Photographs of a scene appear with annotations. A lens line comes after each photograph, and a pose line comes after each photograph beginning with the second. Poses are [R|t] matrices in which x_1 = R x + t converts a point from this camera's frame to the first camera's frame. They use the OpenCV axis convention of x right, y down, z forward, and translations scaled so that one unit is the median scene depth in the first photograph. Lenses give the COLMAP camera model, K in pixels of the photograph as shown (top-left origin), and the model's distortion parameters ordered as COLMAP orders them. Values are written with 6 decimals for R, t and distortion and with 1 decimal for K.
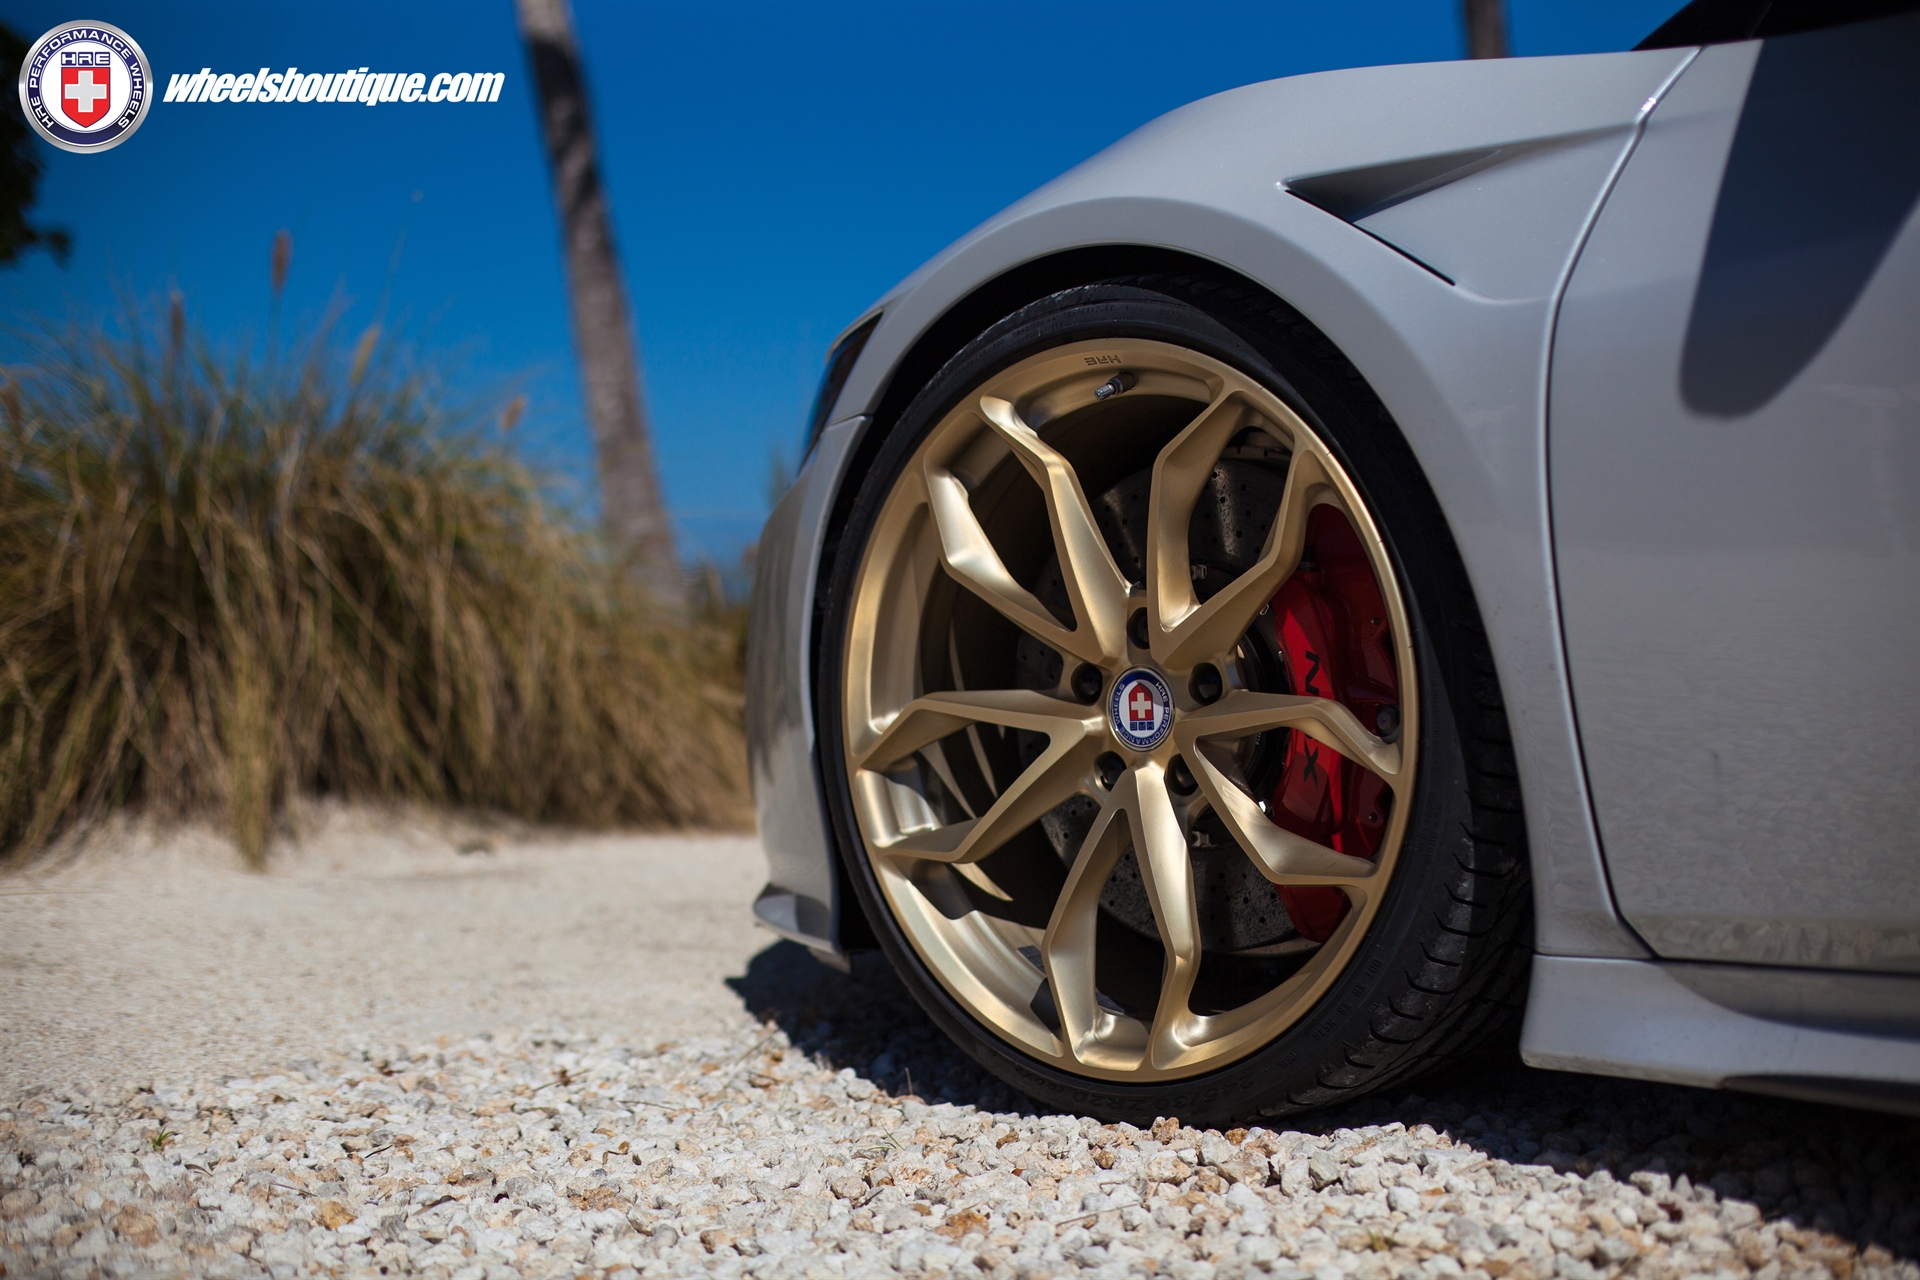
lens RADIAL K [[2914.2, 0, 960.0], [0, 2914.2, 640.0], [0, 0, 1]] dist [-0.129956, -0.008114]
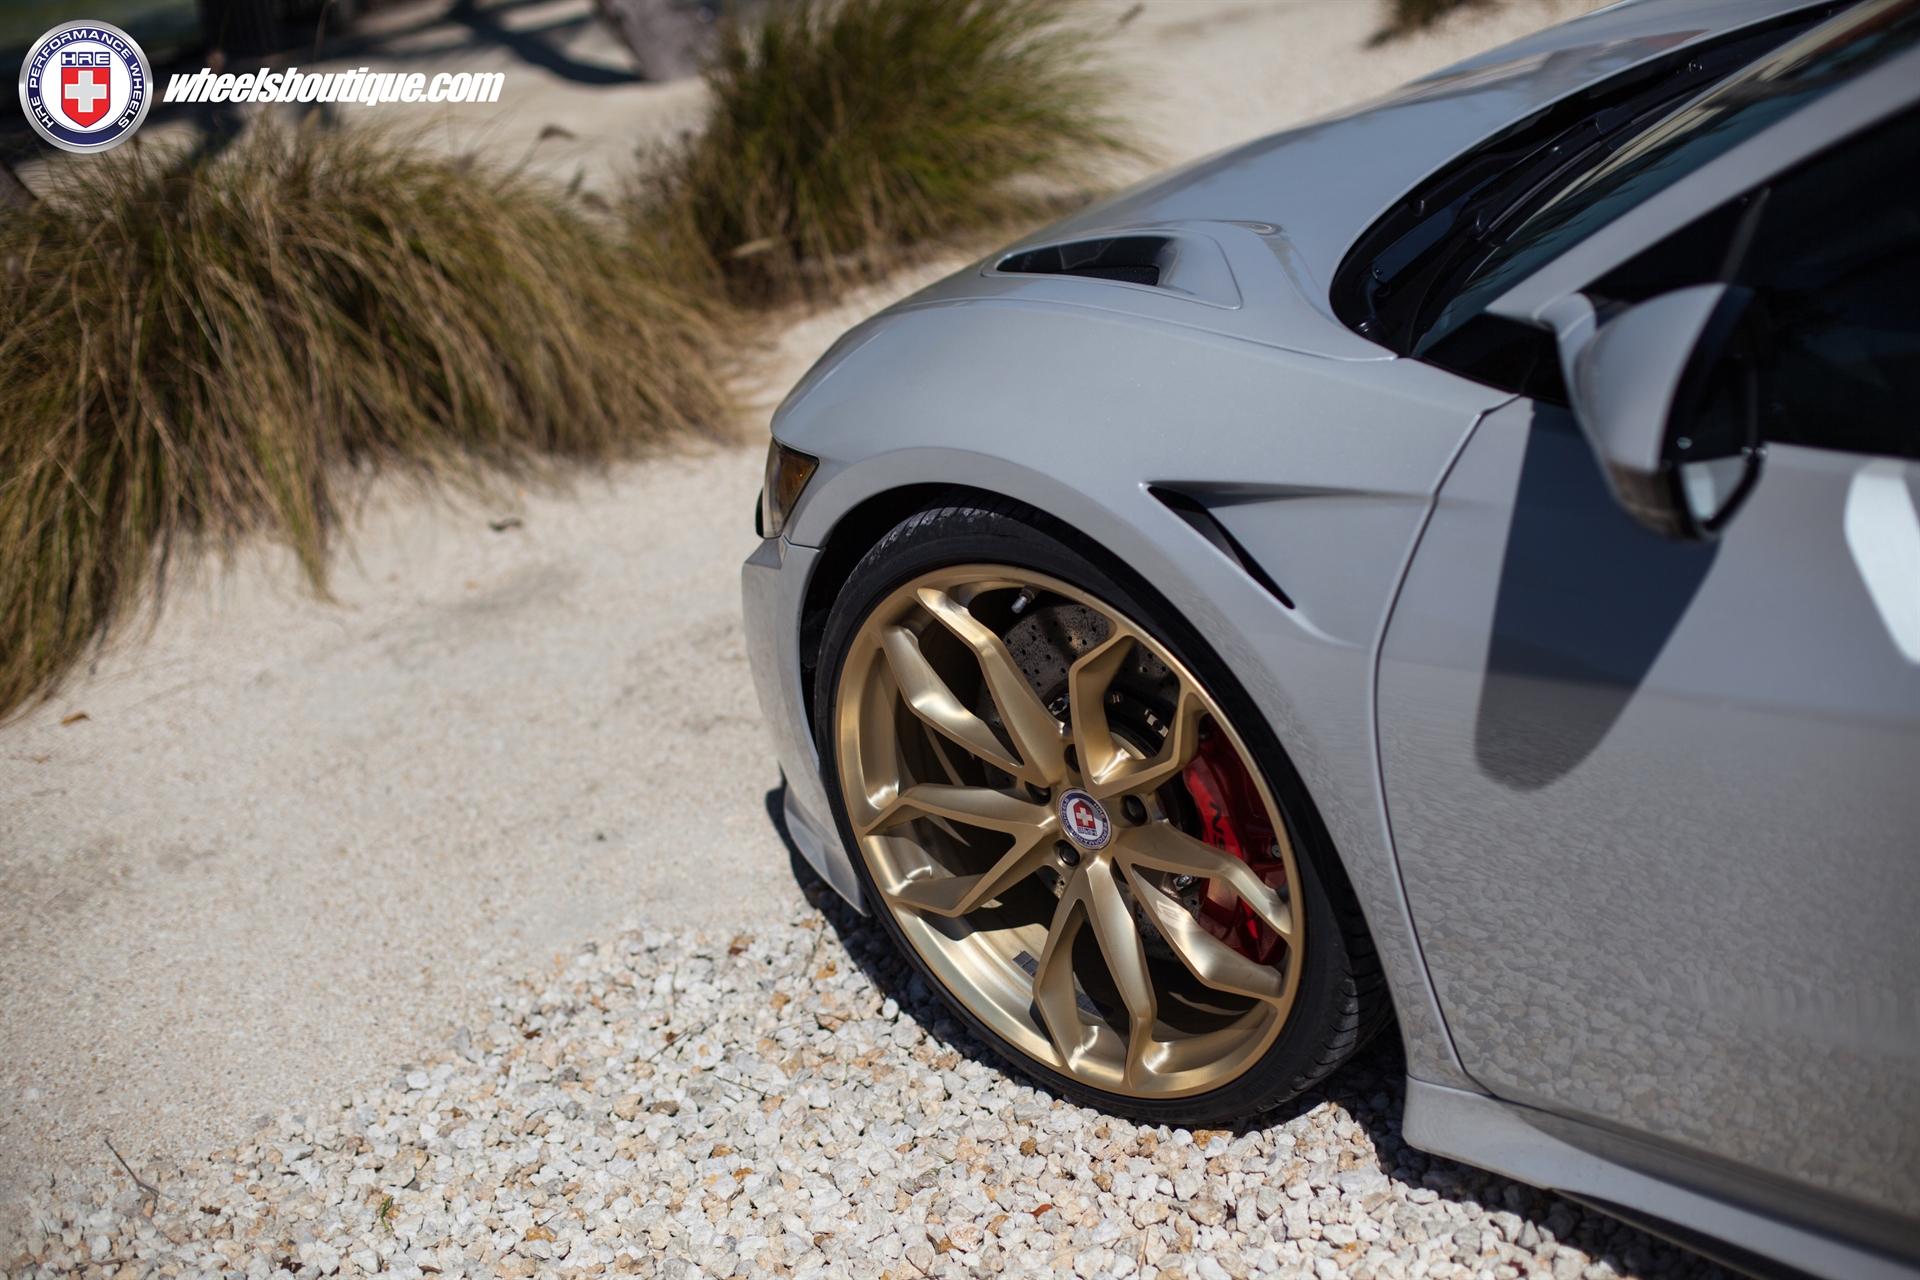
lens RADIAL K [[2914.2, 0, 960.0], [0, 2914.2, 640.0], [0, 0, 1]] dist [-0.129956, -0.008114]
pose [[0.987539, -0.155624, -0.023418, 0.049497], [0.153527, 0.919952, 0.360720, -0.496724], [-0.034593, -0.359820, 0.932380, -0.134879]]
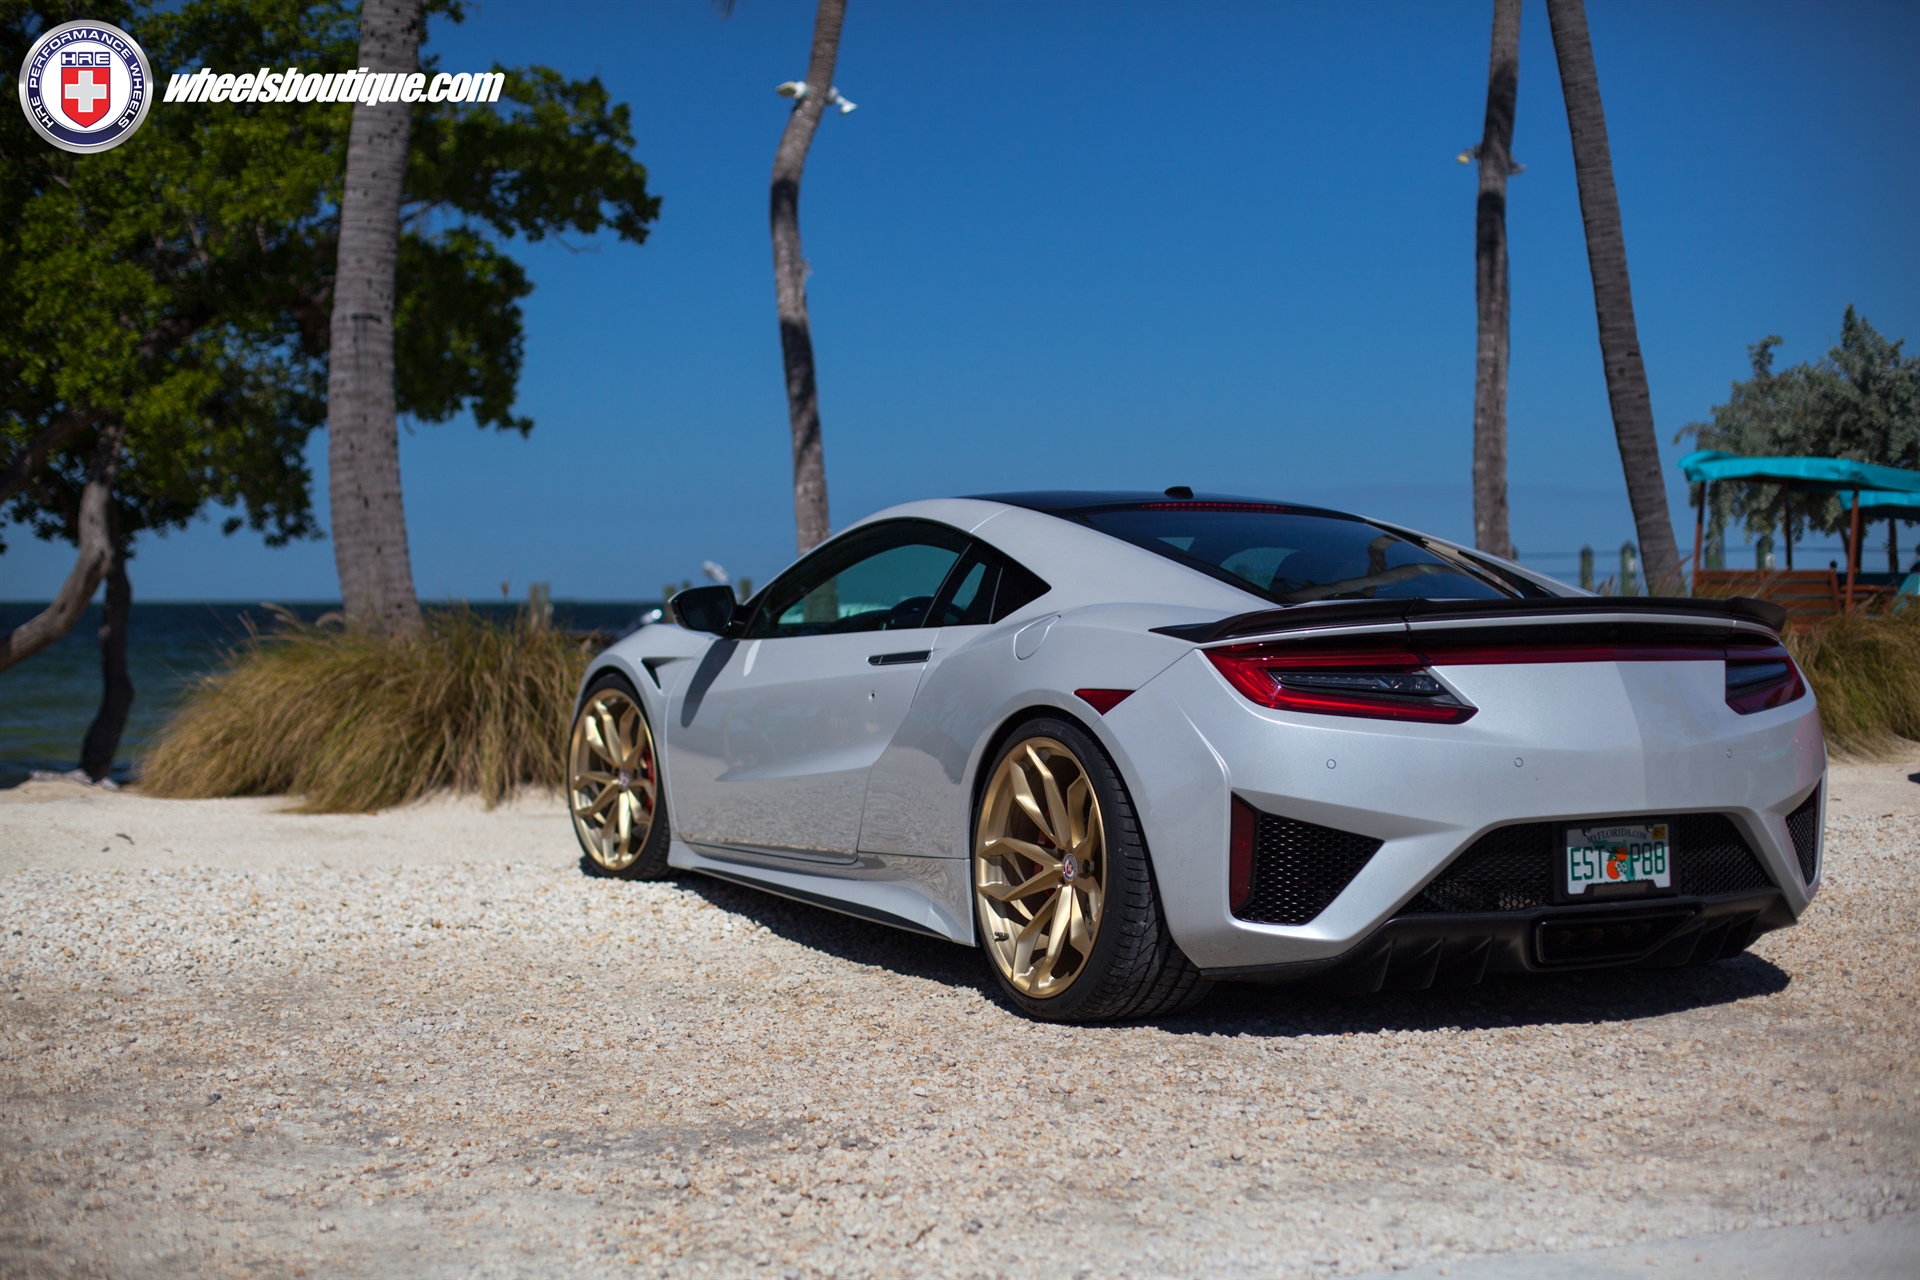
lens RADIAL K [[2809.6, 0, 960.0], [0, 2809.6, 640.0], [0, 0, 1]] dist [-0.141461, 0.016995]
pose [[0.981329, 0.039165, -0.188306, 1.223683], [-0.038230, 0.999232, 0.008598, -0.217005], [0.188498, -0.001238, 0.982073, -2.691787]]
